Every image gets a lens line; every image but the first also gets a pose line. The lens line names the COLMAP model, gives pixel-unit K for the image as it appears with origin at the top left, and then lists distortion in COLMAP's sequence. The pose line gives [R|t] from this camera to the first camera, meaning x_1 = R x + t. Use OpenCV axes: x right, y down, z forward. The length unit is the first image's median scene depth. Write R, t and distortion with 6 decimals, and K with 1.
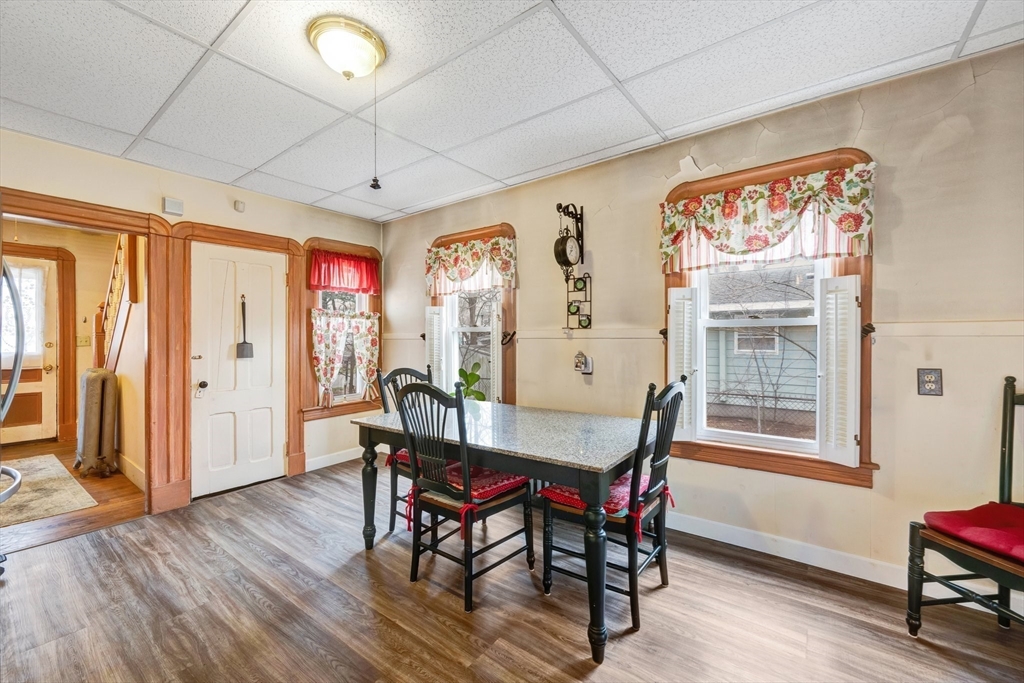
lens RADIAL K [[407.8, 0, 515.4], [0, 407.8, 340.9], [0, 0, 1]] dist [-0.000330, -0.000360]
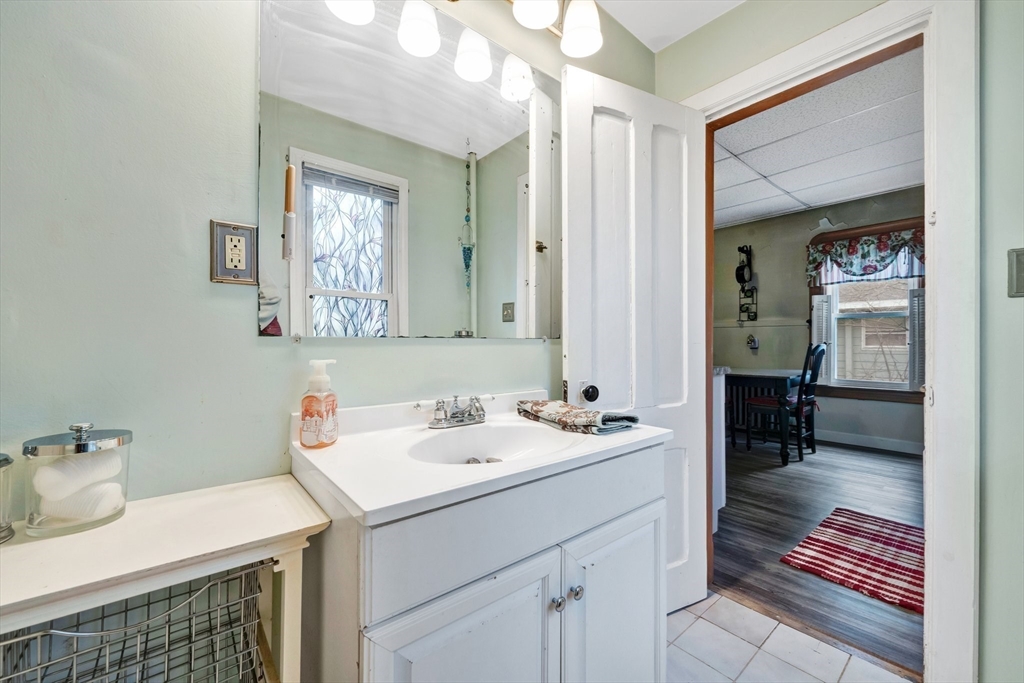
lens RADIAL K [[407.8, 0, 532.0], [0, 407.8, 341.6], [0, 0, 1]] dist [-0.000330, -0.000360]
pose [[0.981854, 0.000224, -0.189638, -0.463966], [-0.000790, 0.999995, -0.002912, 0.071202], [0.189637, 0.003009, 0.981850, -0.920572]]
